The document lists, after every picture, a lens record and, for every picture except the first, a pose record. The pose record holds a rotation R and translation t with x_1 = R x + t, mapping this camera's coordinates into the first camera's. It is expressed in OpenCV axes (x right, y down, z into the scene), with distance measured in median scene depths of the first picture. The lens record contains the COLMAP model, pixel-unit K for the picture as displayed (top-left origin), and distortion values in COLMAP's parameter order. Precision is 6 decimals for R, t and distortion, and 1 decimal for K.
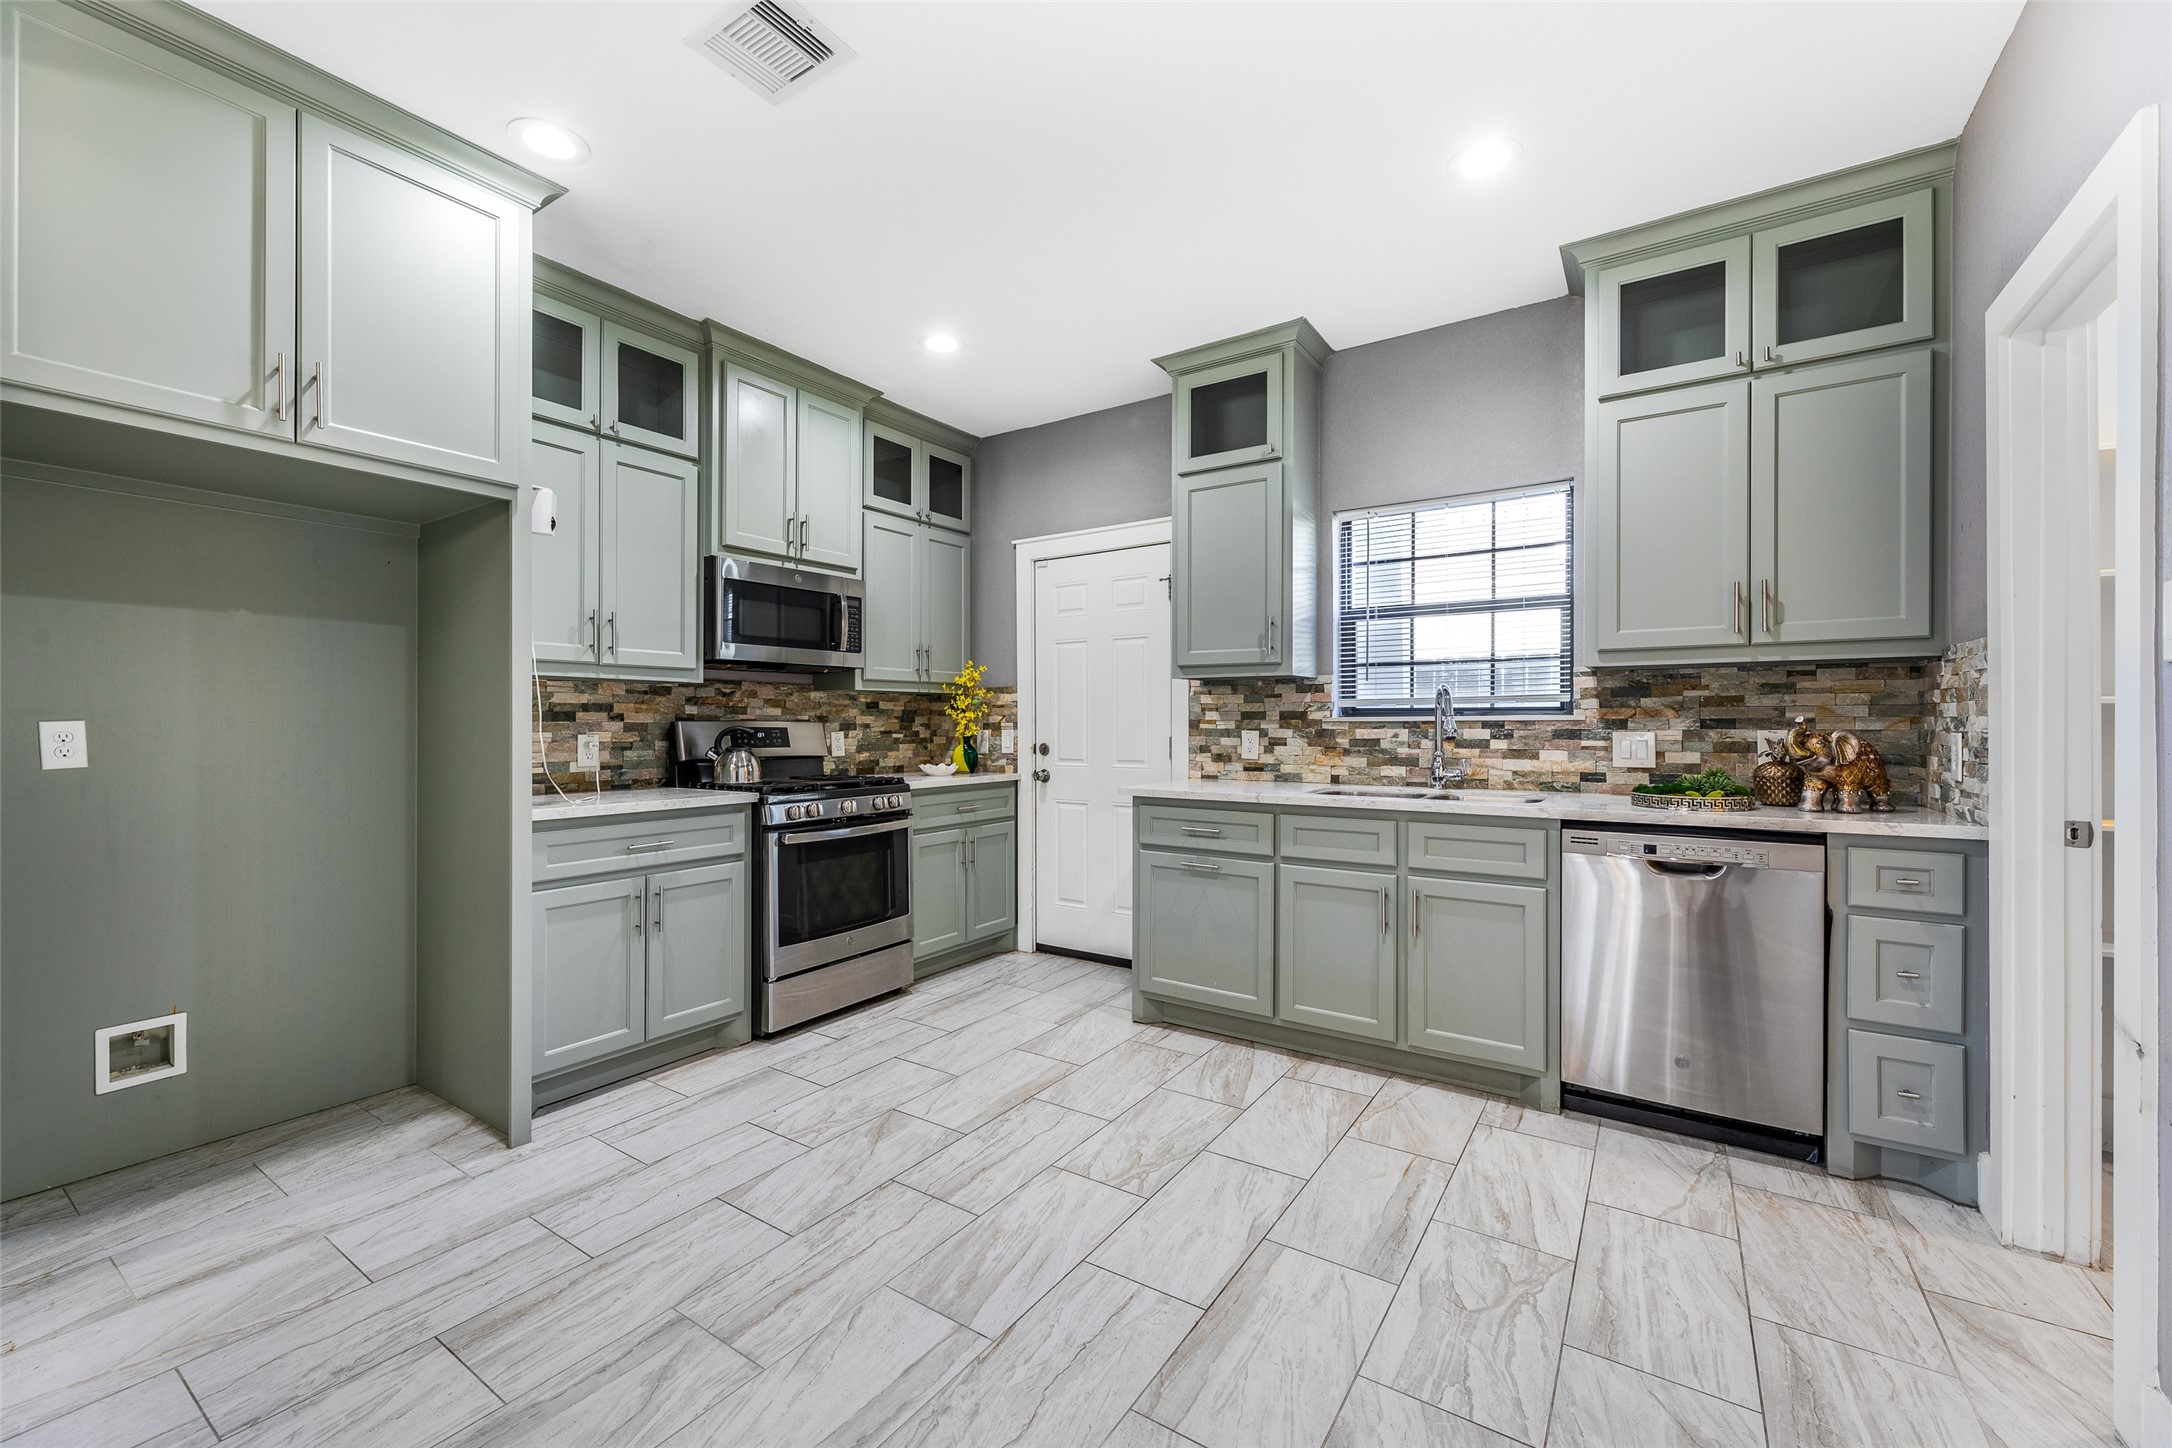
lens RADIAL K [[870.2, 0, 1077.0], [0, 870.2, 719.3], [0, 0, 1]] dist [0.000143, 0.000479]
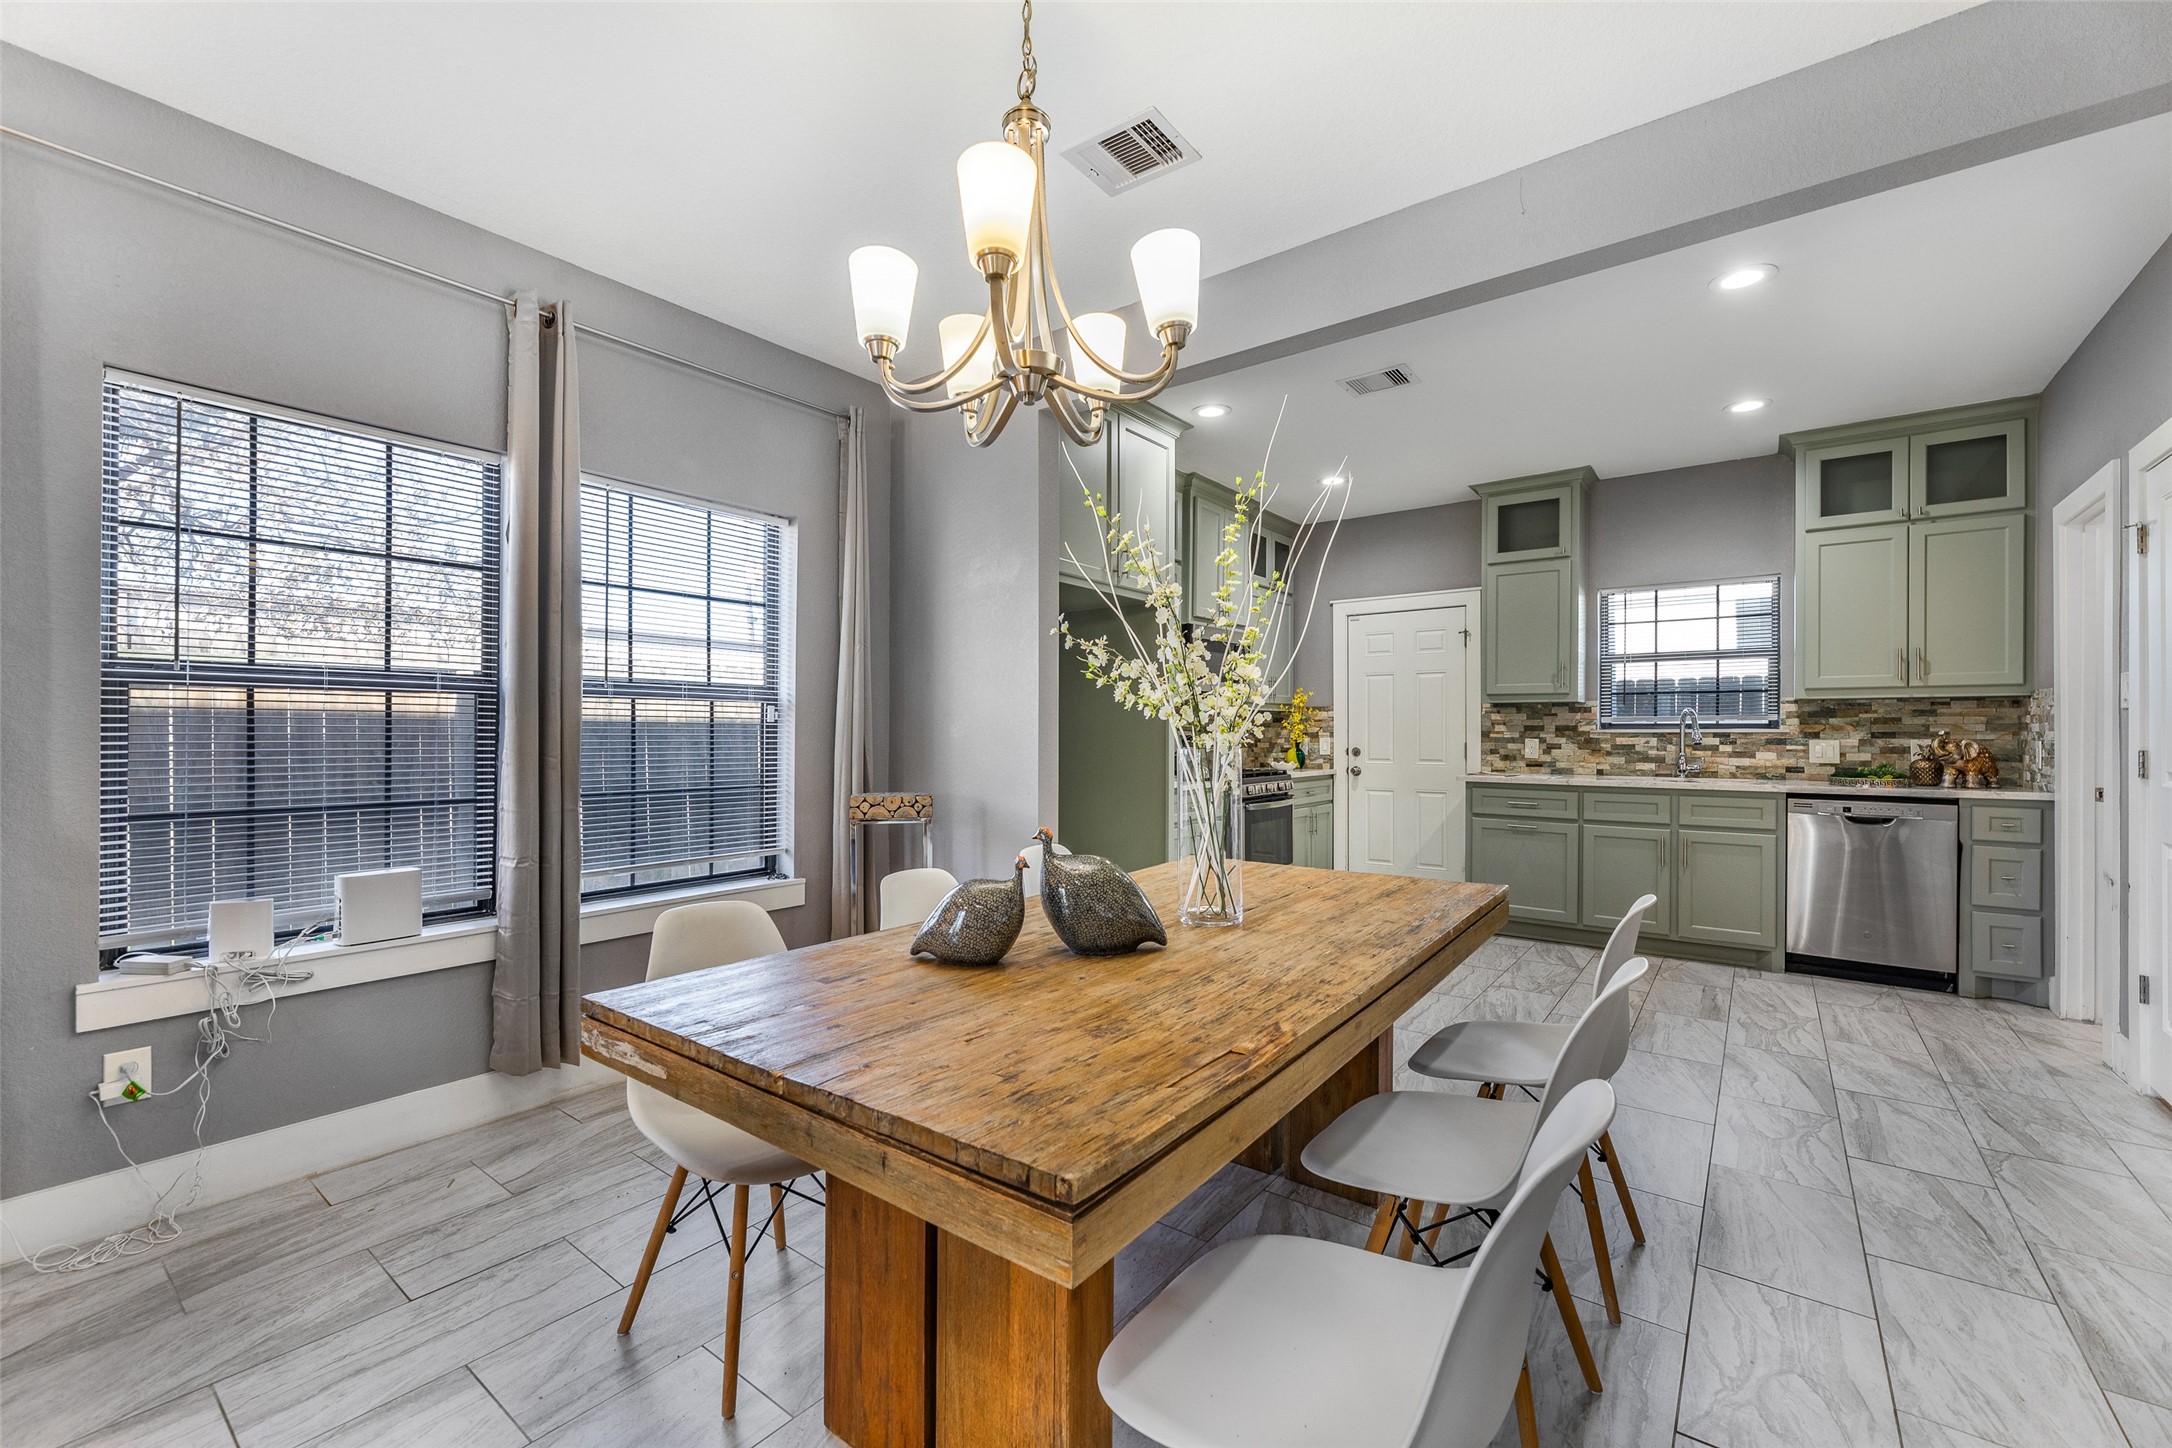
lens RADIAL K [[897.7, 0, 1086.0], [0, 897.7, 724.0], [0, 0, 1]] dist [0.009194, -0.000422]
pose [[0.998544, 0.002827, -0.053863, -0.623946], [-0.003045, 0.999988, -0.003955, -0.004247], [0.053851, 0.004113, 0.998541, -0.718077]]
